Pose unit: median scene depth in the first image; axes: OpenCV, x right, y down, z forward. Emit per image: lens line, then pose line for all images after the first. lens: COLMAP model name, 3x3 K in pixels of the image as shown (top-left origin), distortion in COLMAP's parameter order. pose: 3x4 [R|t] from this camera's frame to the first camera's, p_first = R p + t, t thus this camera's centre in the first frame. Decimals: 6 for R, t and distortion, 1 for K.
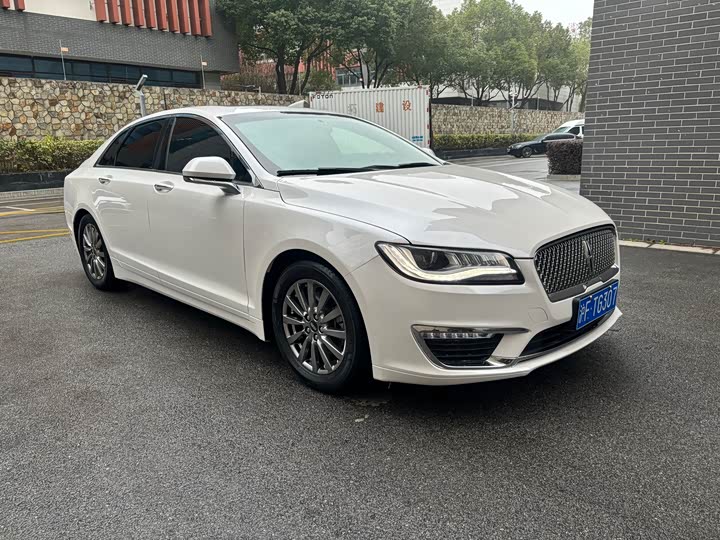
lens RADIAL K [[548.5, 0, 360.0], [0, 548.5, 270.0], [0, 0, 1]] dist [0.053267, -0.000835]
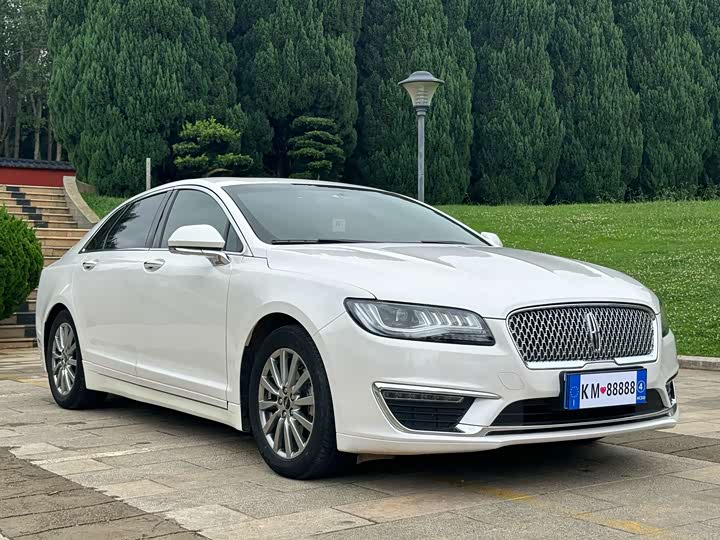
lens RADIAL K [[1022.1, 0, 360.0], [0, 1022.1, 270.0], [0, 0, 1]] dist [0.207577, 0.004554]
pose [[0.984122, 0.024141, -0.175844, 0.336798], [-0.064291, 0.971915, -0.226378, 0.278223], [0.165441, 0.234089, 0.958035, -0.662364]]
